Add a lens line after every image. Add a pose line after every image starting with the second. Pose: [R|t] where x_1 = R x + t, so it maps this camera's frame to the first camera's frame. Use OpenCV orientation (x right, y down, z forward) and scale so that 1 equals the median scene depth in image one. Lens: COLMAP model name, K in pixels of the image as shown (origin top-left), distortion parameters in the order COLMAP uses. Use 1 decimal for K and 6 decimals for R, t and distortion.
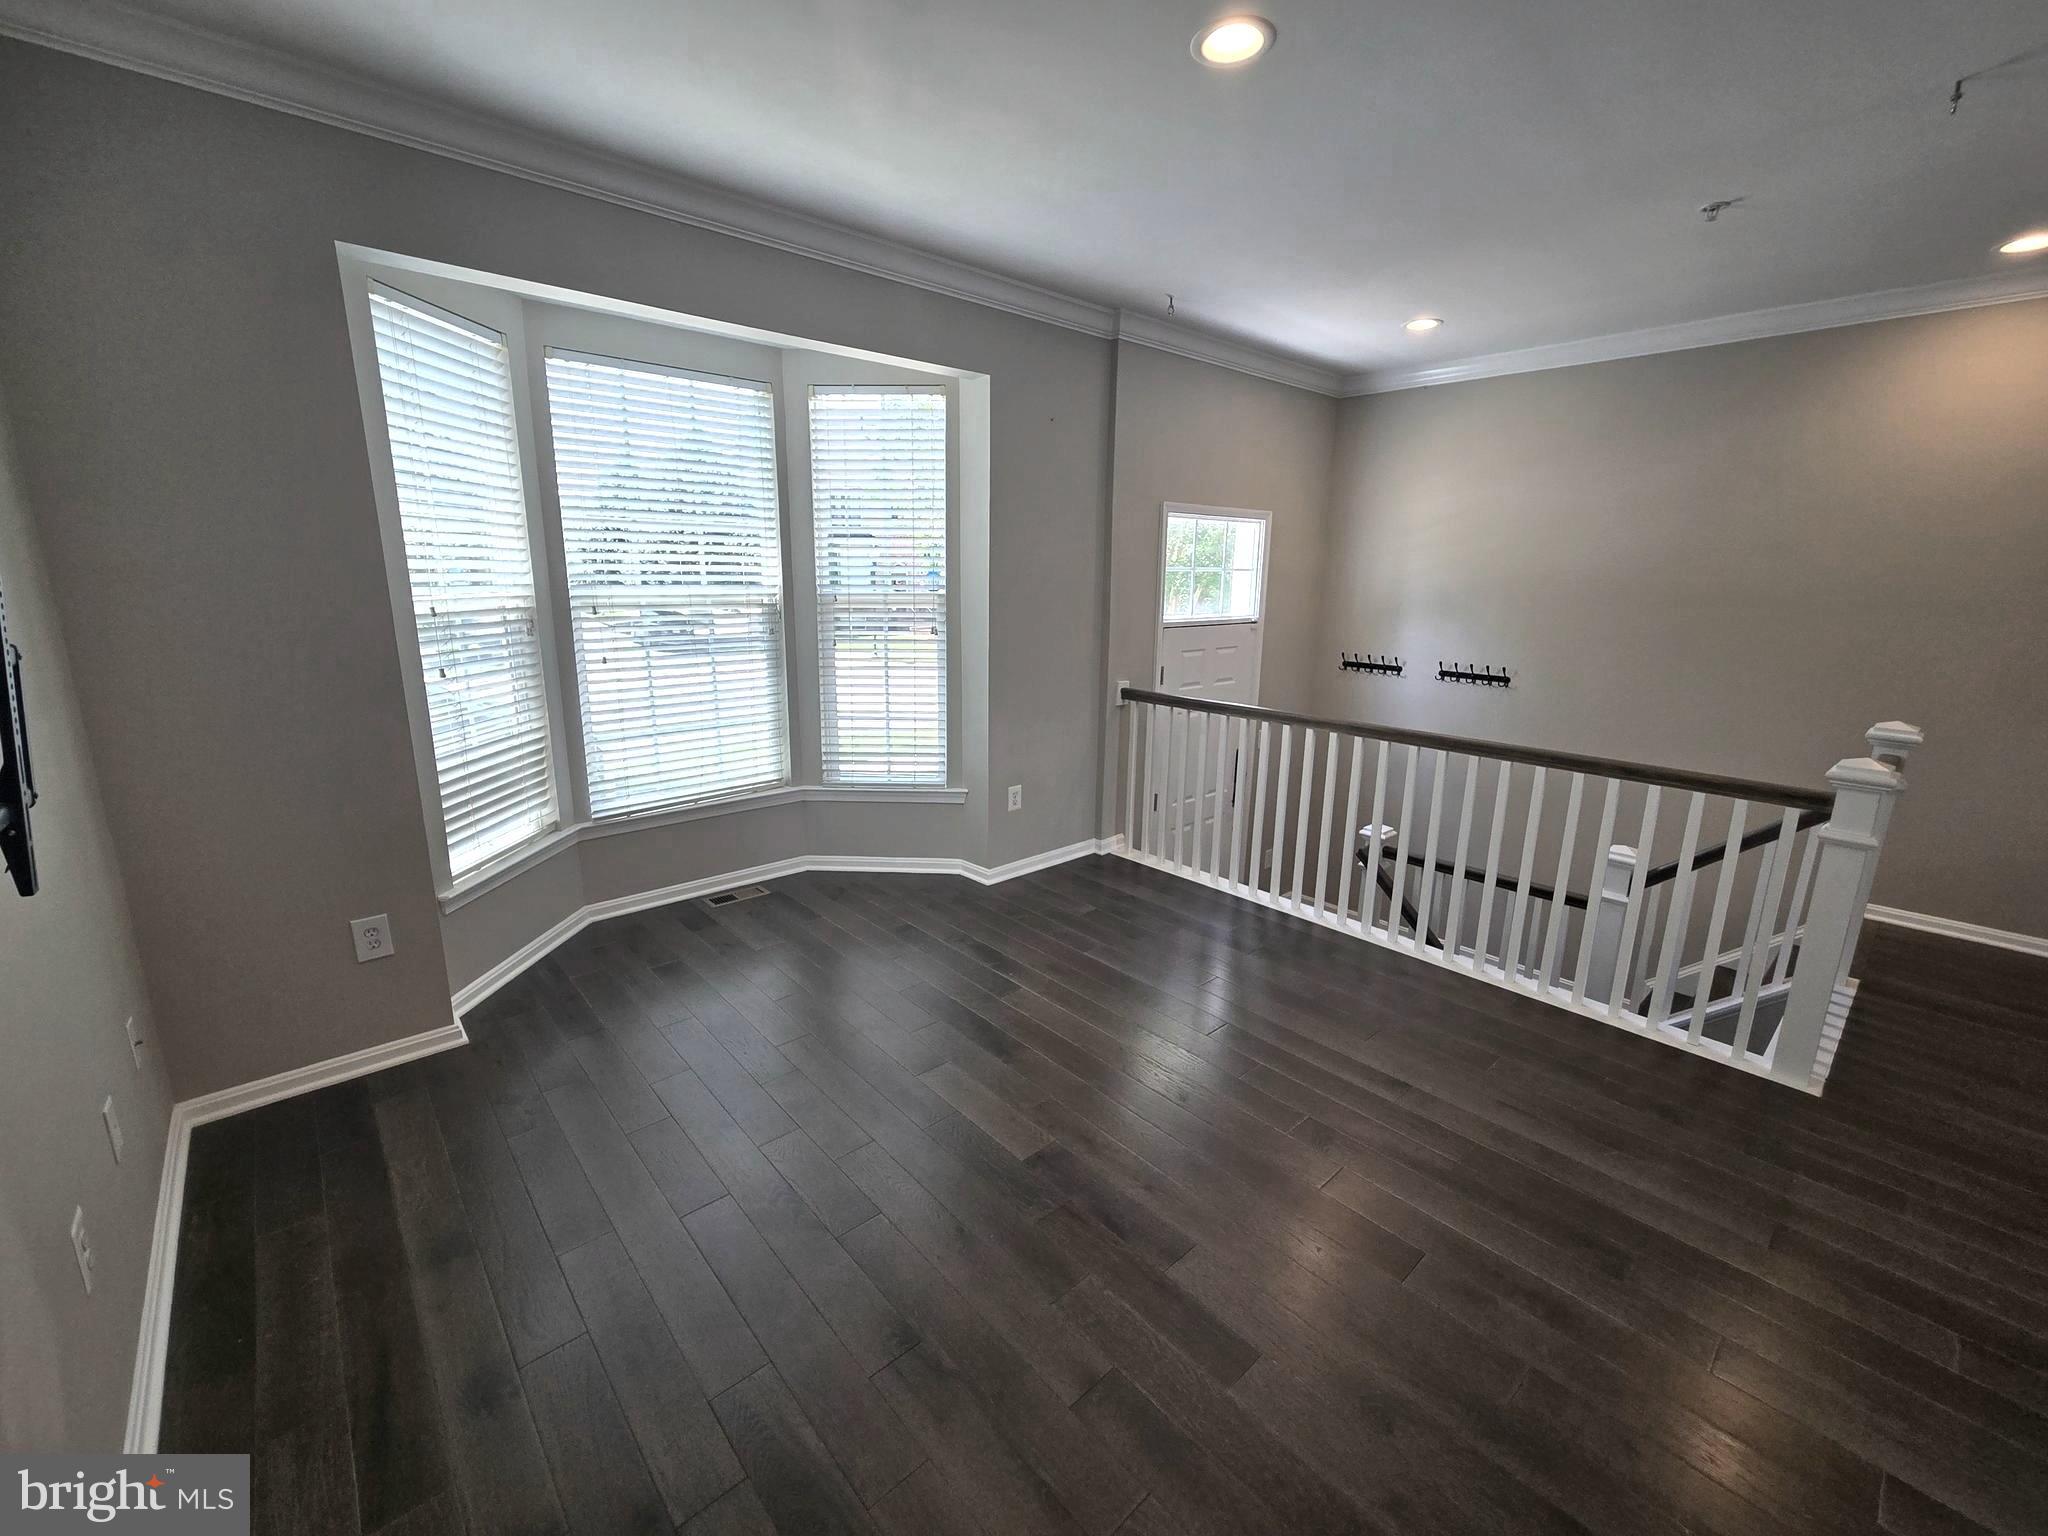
lens RADIAL K [[841.4, 0, 1015.0], [0, 841.4, 758.3], [0, 0, 1]] dist [-0.001143, -0.000219]
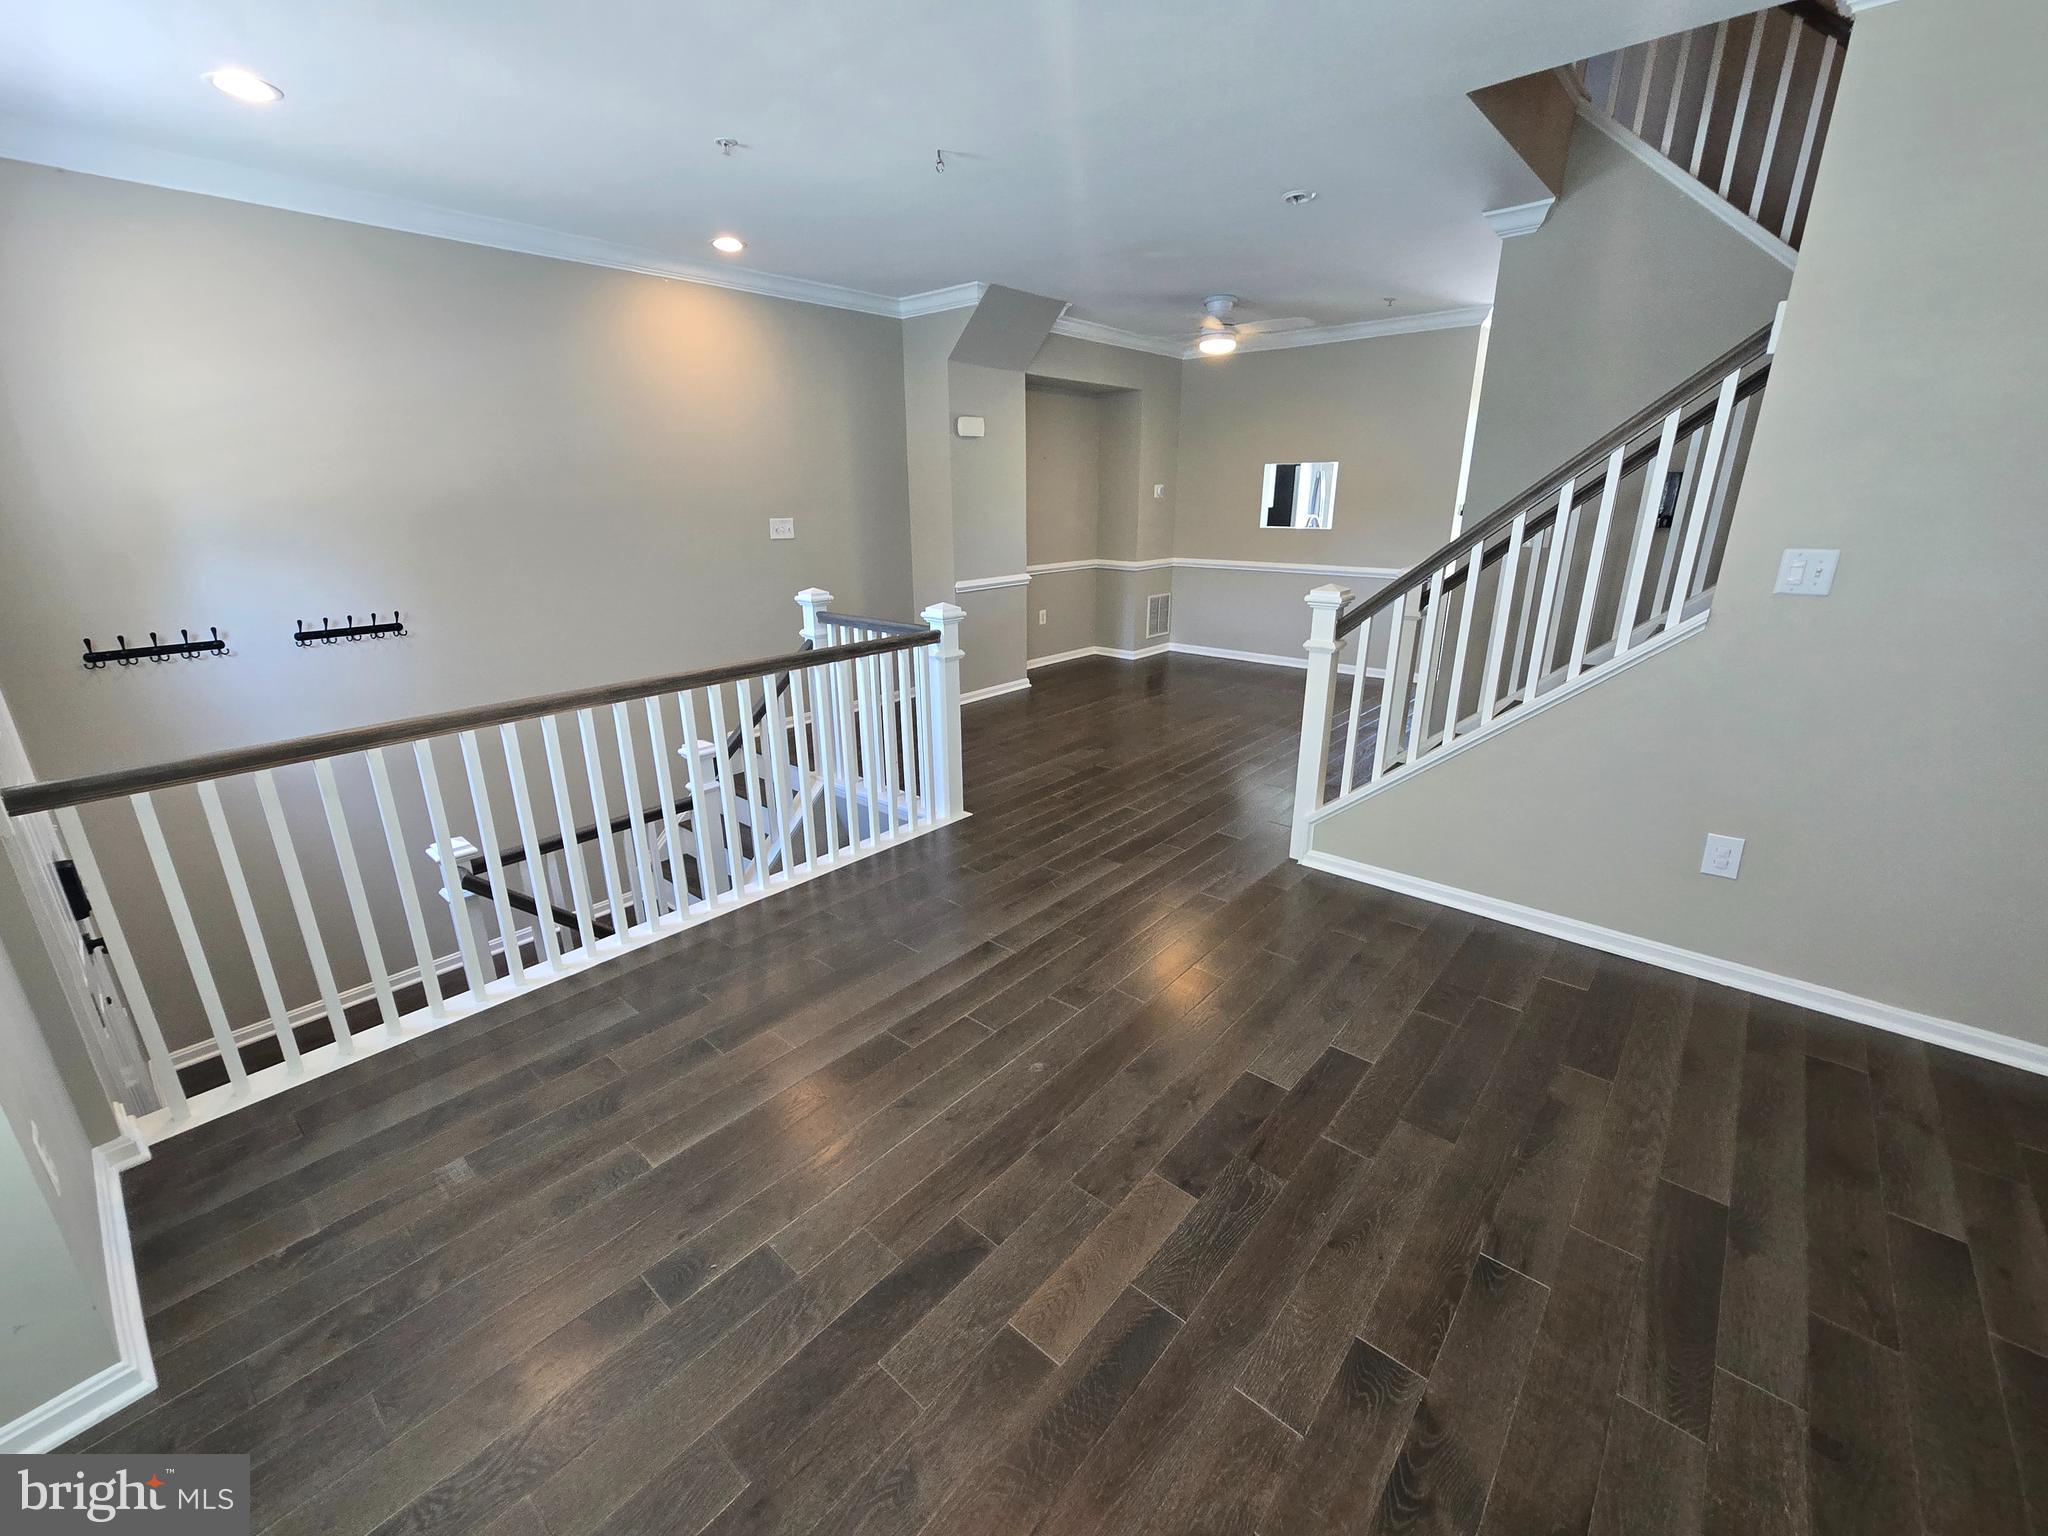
lens RADIAL K [[841.4, 0, 1010.4], [0, 841.4, 765.7], [0, 0, 1]] dist [-0.001143, -0.000219]
pose [[-0.124580, -0.318641, 0.939653, -0.337758], [0.224567, 0.913401, 0.339512, -0.134966], [-0.966462, 0.253312, -0.042235, 0.599746]]
